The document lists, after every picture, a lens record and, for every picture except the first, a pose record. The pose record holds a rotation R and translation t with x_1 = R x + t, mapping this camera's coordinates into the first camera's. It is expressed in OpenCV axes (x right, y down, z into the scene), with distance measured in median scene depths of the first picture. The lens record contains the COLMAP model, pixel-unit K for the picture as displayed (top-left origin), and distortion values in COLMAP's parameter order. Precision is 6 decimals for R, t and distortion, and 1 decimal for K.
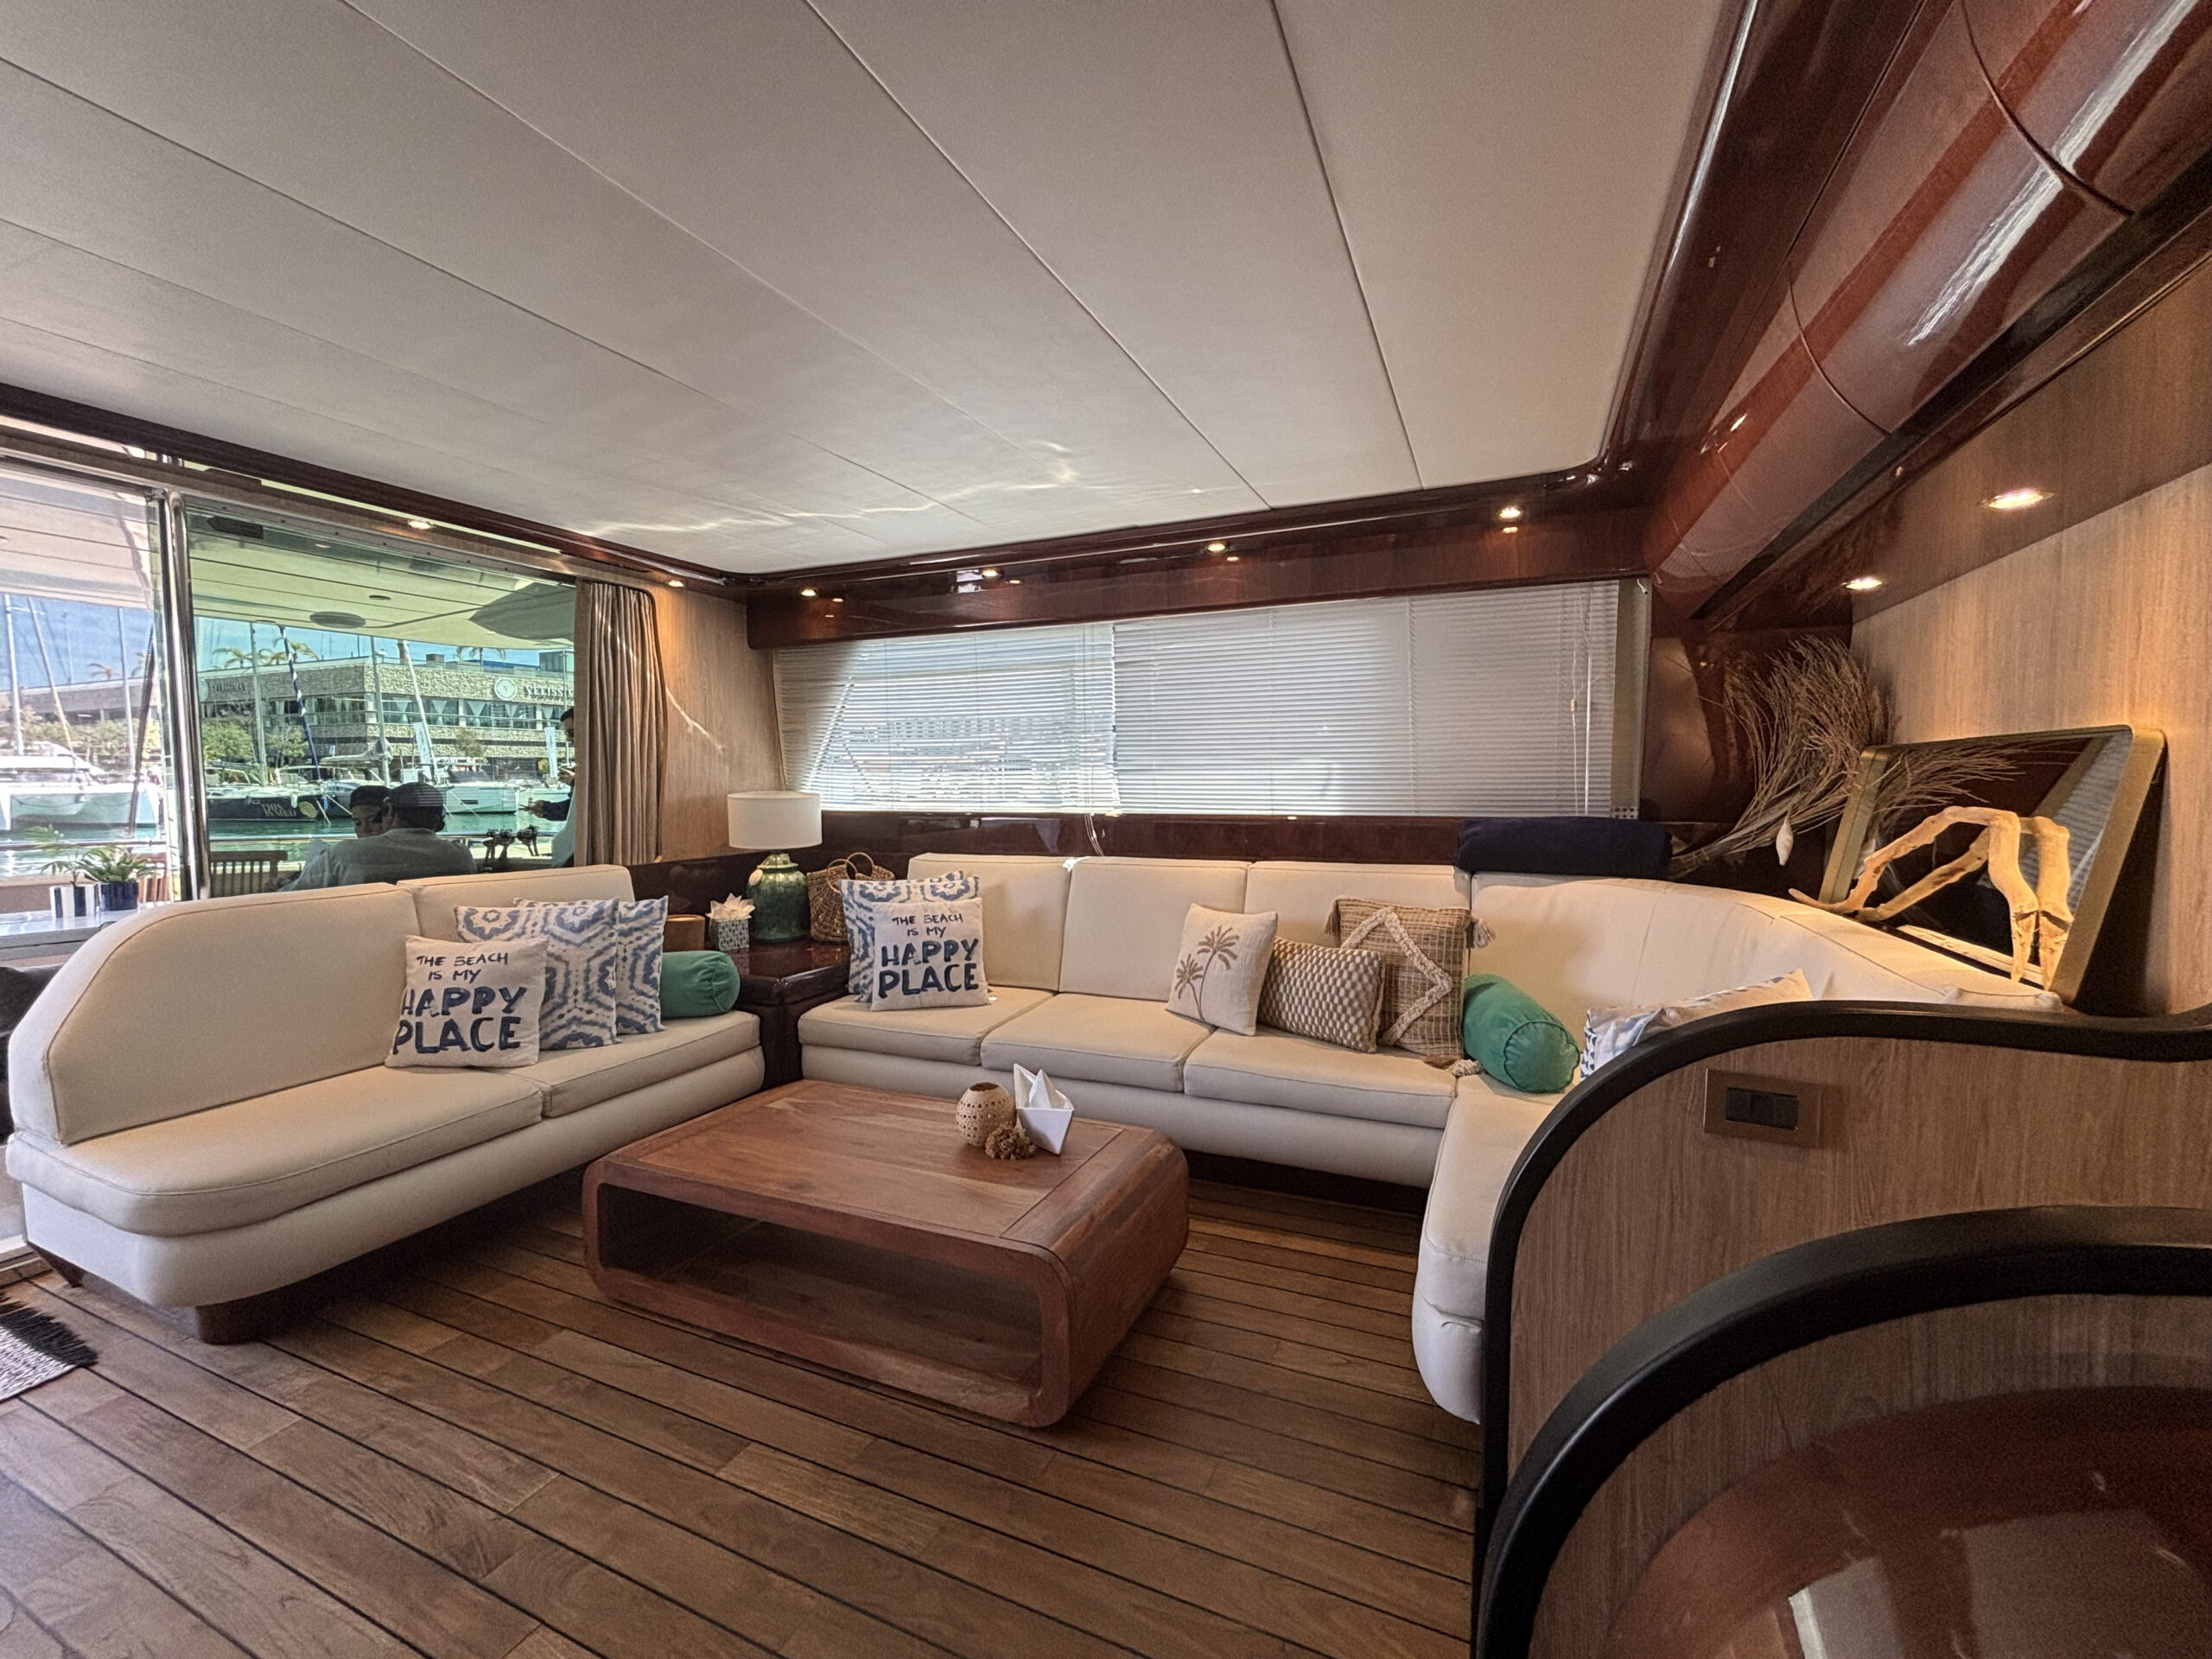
lens RADIAL K [[896.8, 0, 1100.3], [0, 896.8, 836.1], [0, 0, 1]] dist [-0.012336, 0.009487]
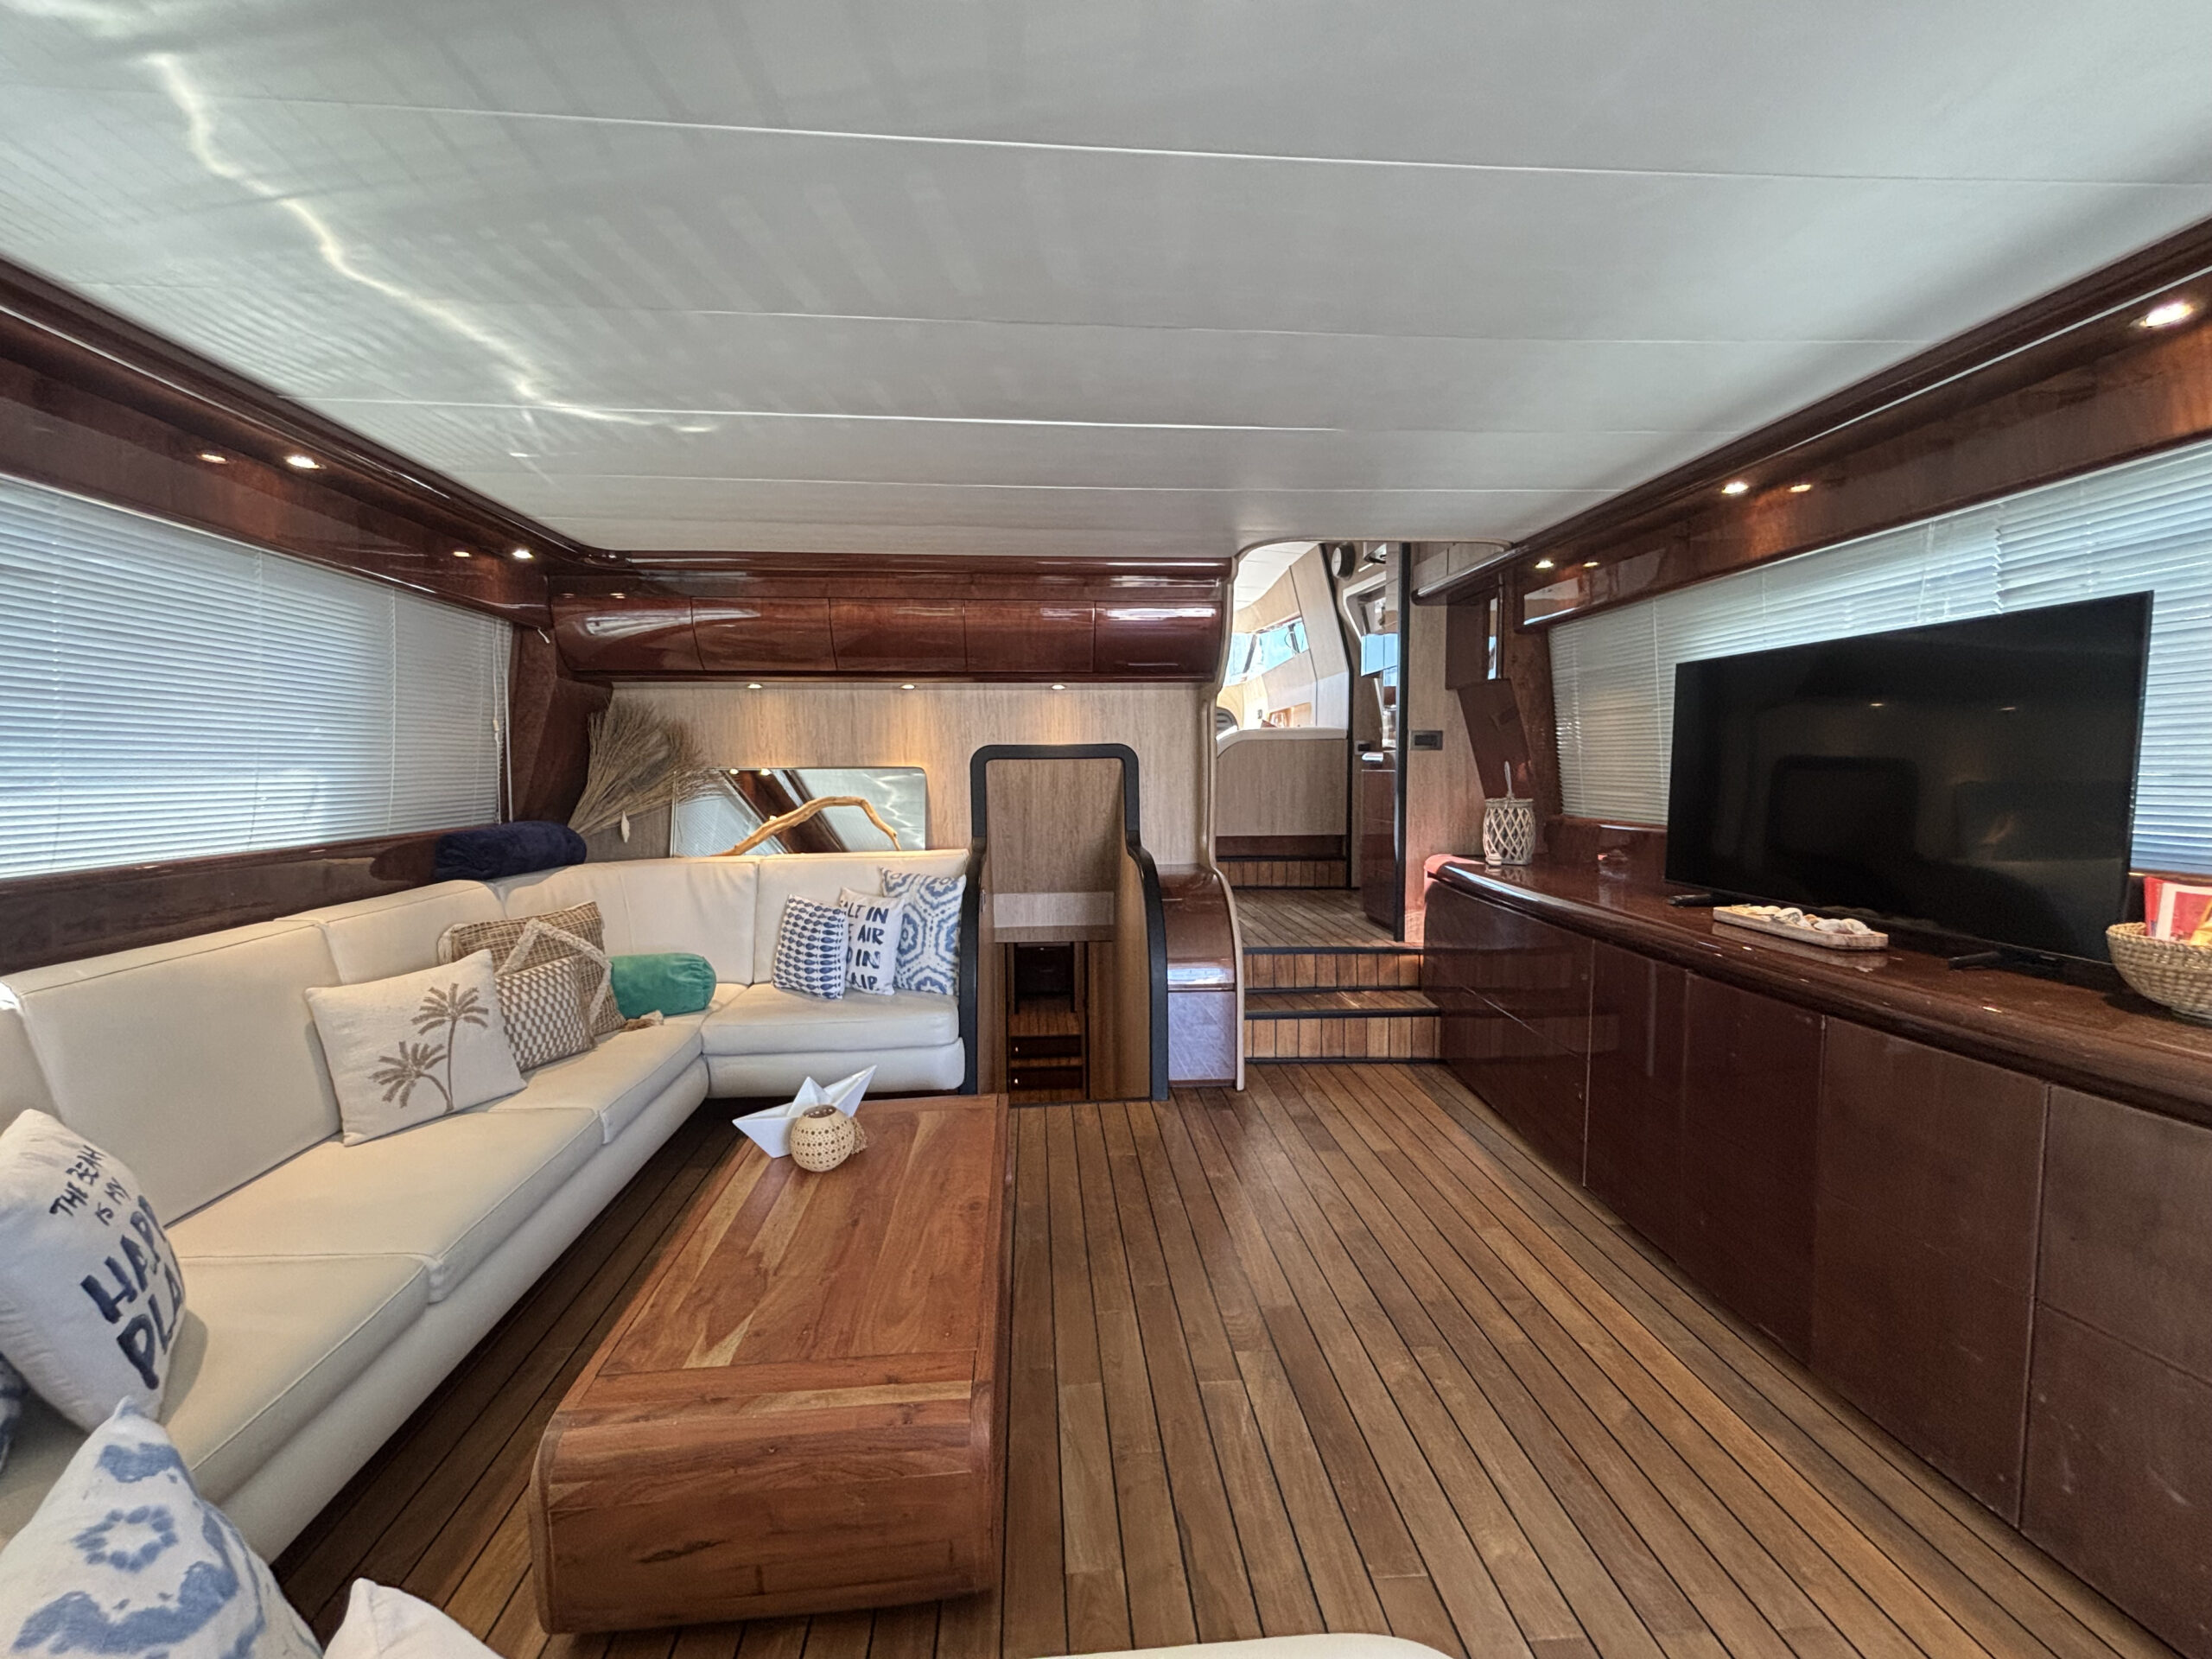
lens RADIAL K [[896.8, 0, 1100.3], [0, 896.8, 836.1], [0, 0, 1]] dist [-0.012336, 0.009487]
pose [[-0.486200, -0.060536, 0.871748, -0.580732], [0.067914, 0.991962, 0.106762, -0.052351], [-0.871205, 0.111112, -0.478181, 0.612192]]
